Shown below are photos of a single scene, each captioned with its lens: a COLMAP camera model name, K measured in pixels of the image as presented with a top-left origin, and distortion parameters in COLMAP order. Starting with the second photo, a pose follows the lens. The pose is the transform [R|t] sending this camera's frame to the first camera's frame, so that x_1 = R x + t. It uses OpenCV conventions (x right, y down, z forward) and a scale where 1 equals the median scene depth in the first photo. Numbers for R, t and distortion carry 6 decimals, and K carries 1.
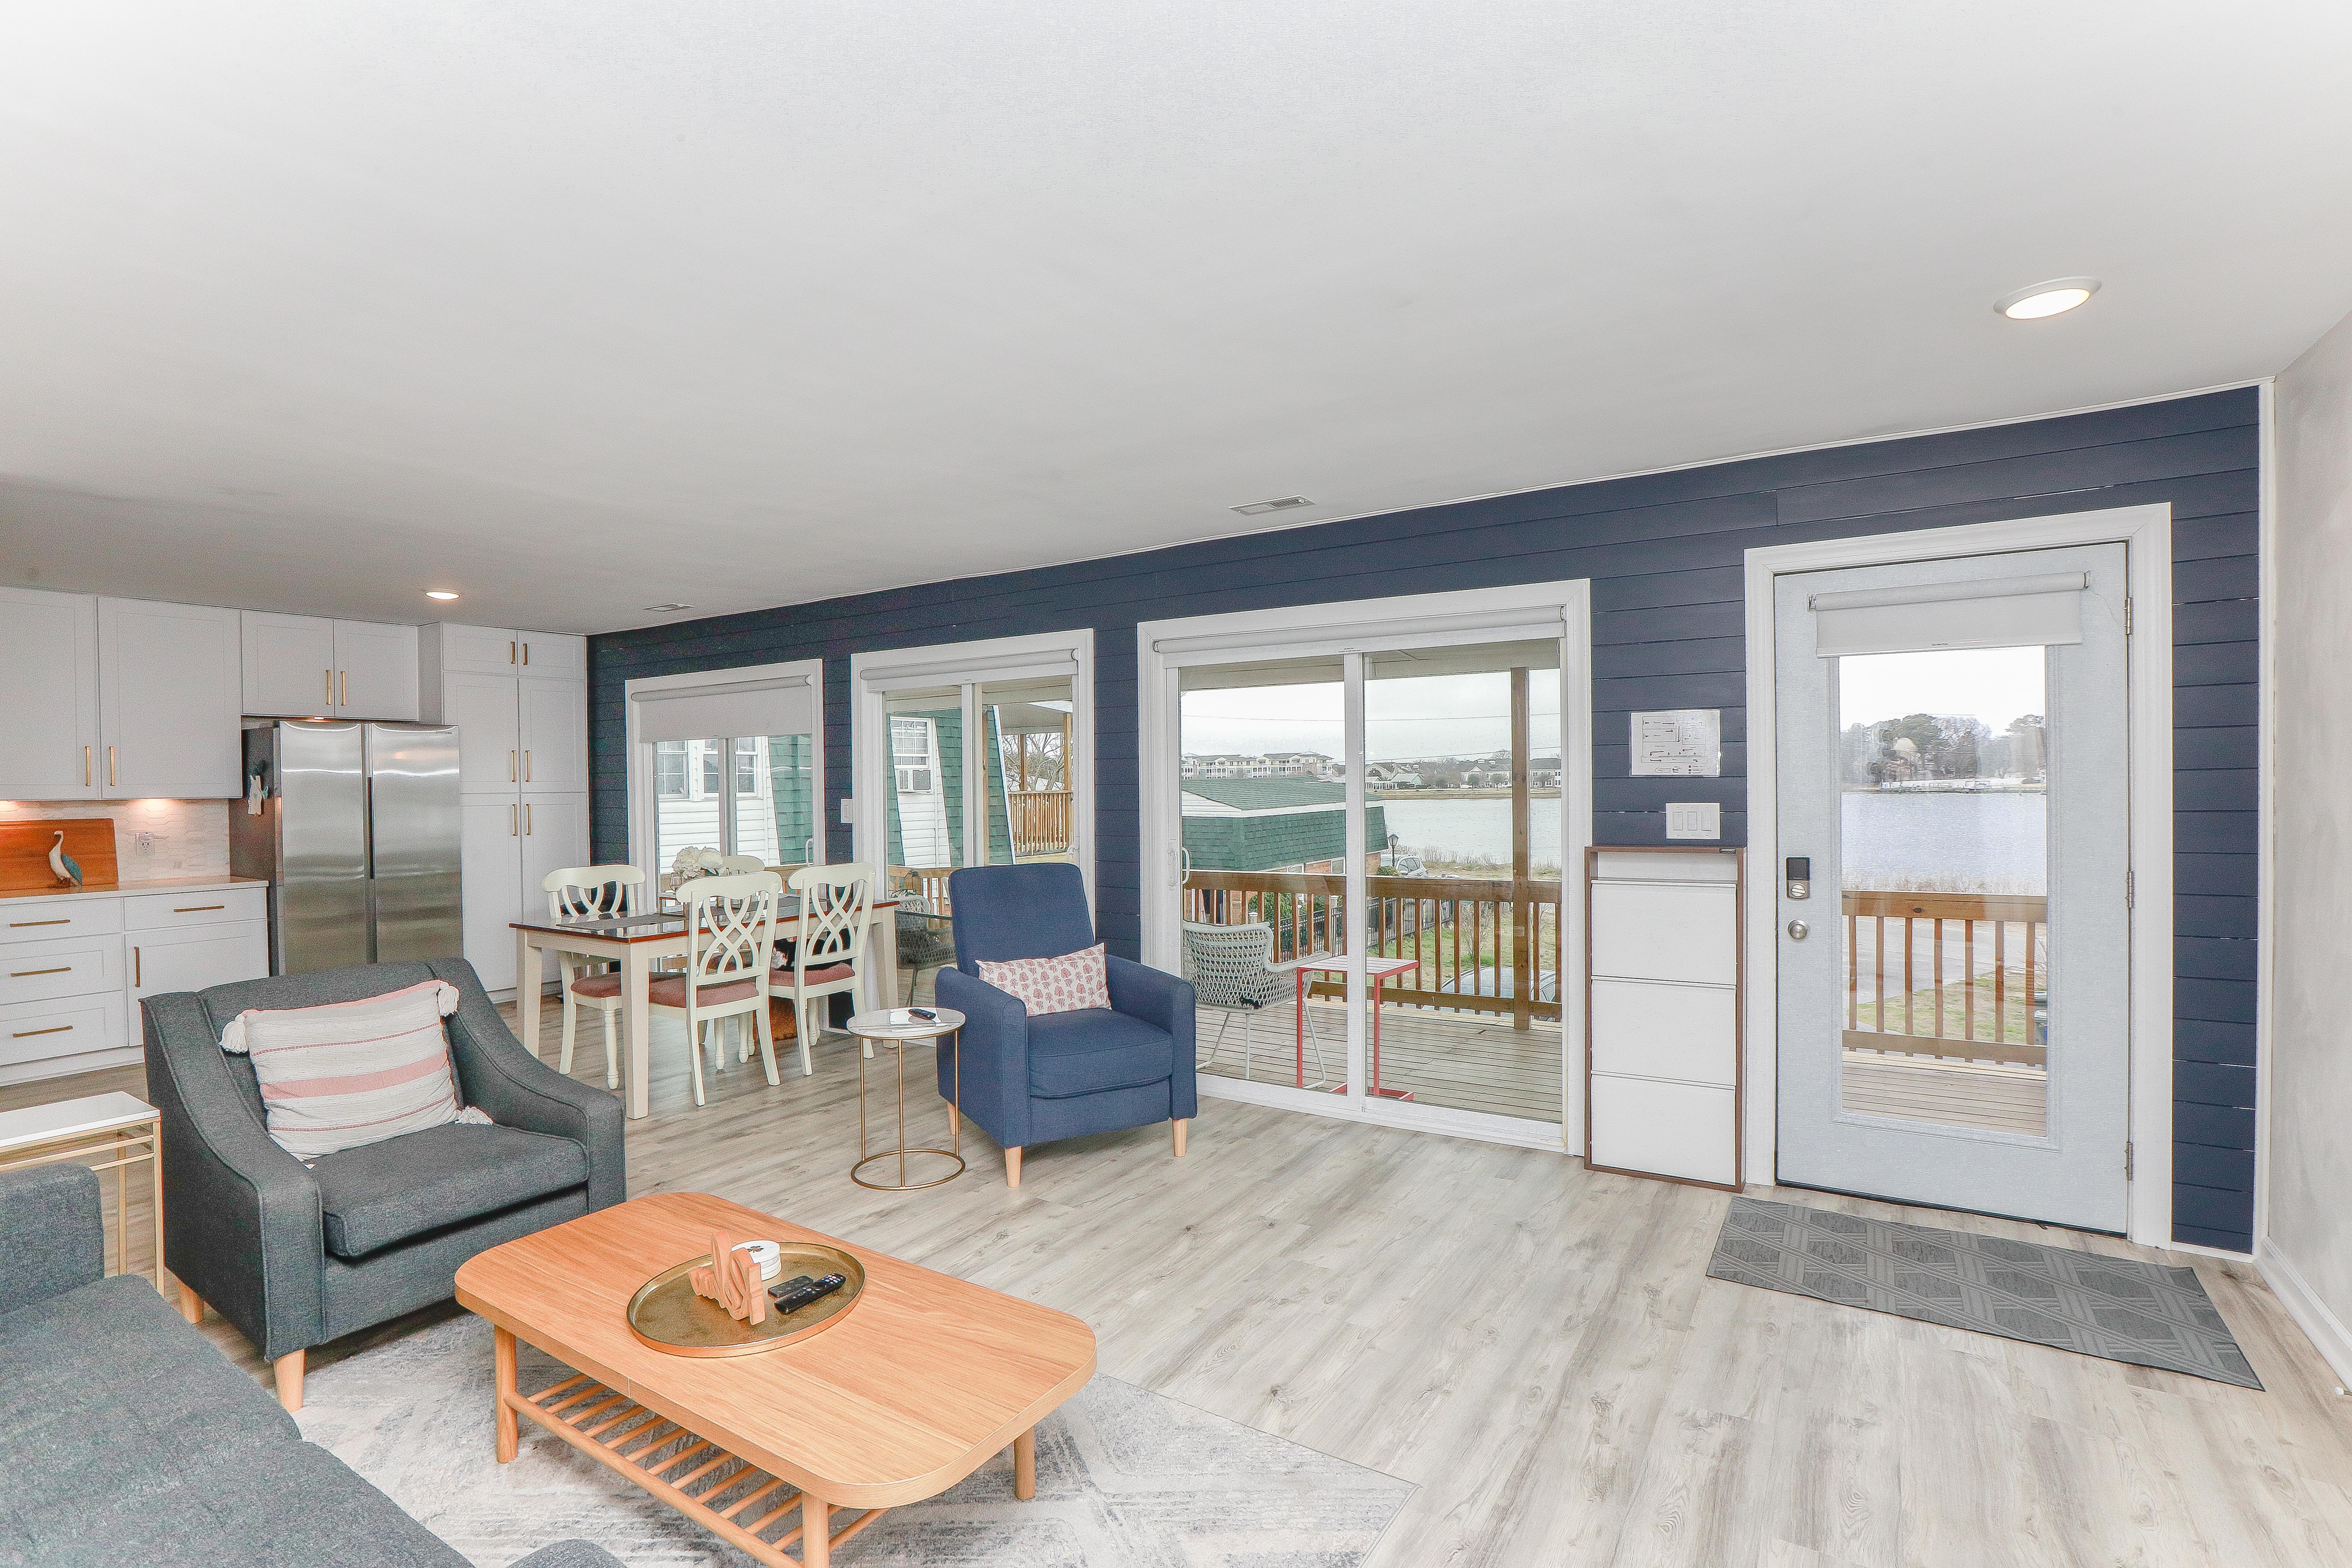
lens RADIAL K [[1110.0, 0, 1217.4], [0, 1110.0, 789.7], [0, 0, 1]] dist [-0.021369, 0.000946]
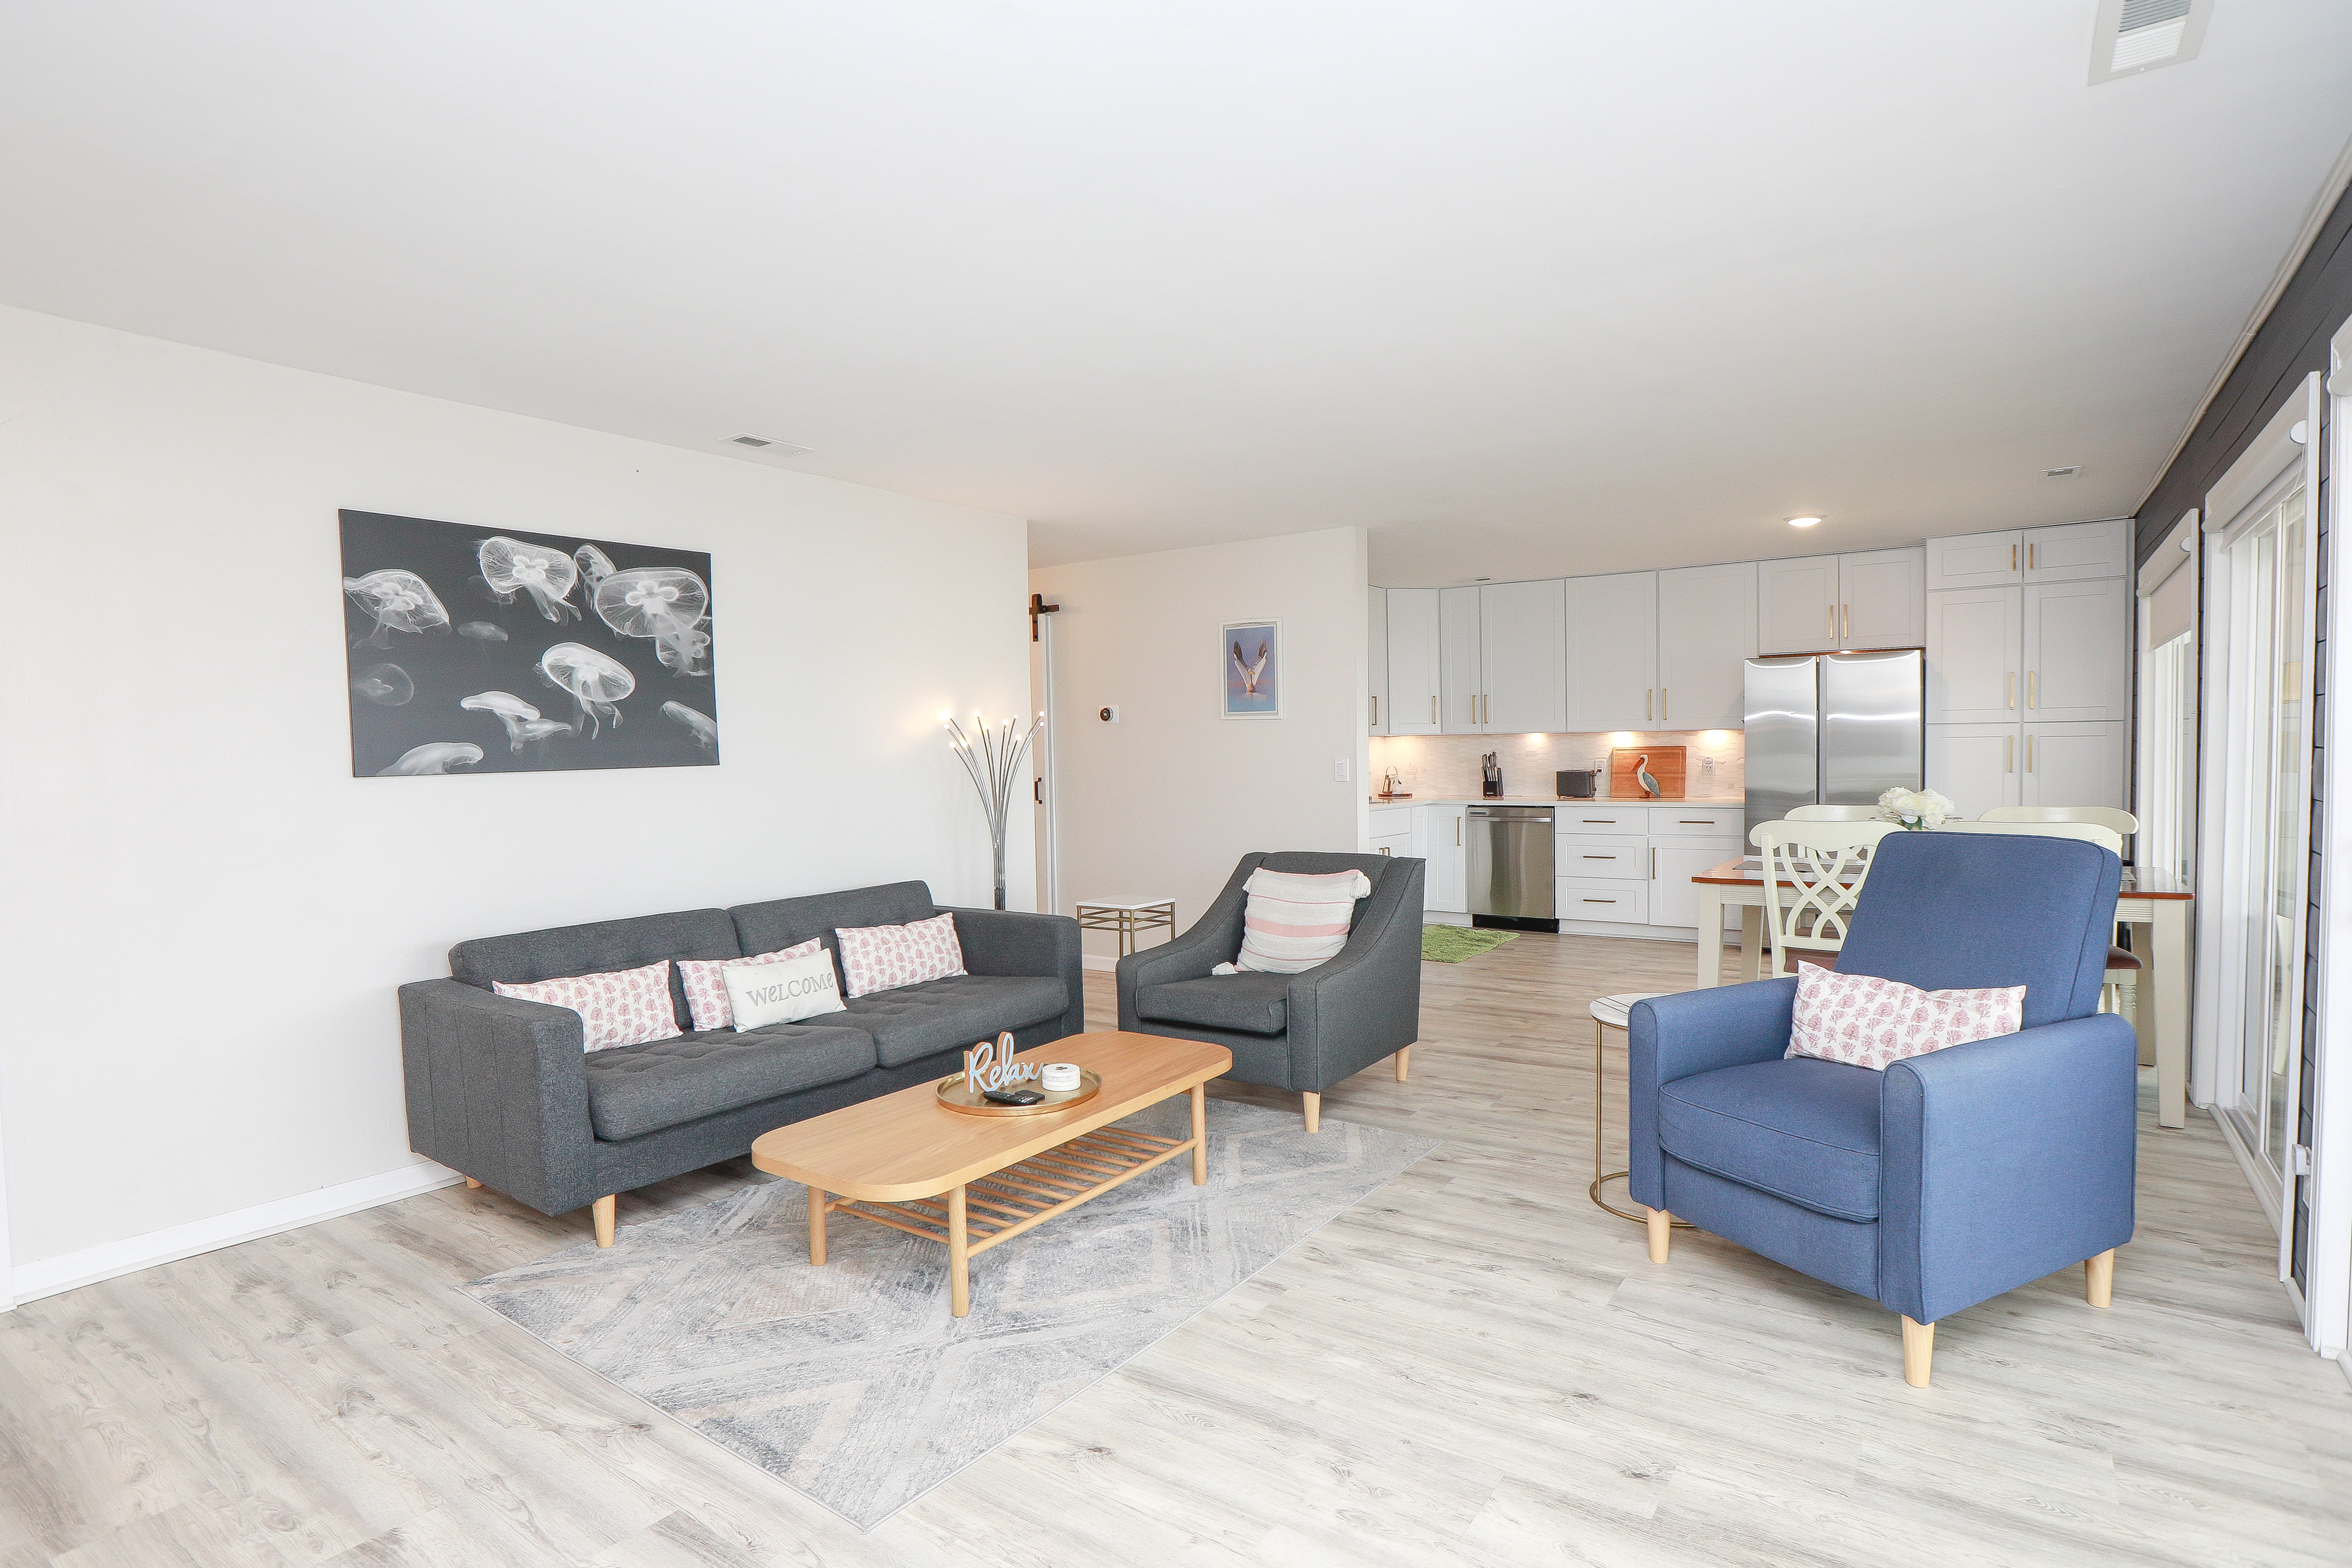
lens RADIAL K [[1190.0, 0, 1176.0], [0, 1190.0, 784.0], [0, 0, 1]] dist [-0.000180, -0.000265]
pose [[-0.042364, 0.044134, -0.998127, 0.576374], [0.012907, 0.998965, 0.043623, 0.004785], [0.999019, -0.011035, -0.042890, 0.691919]]
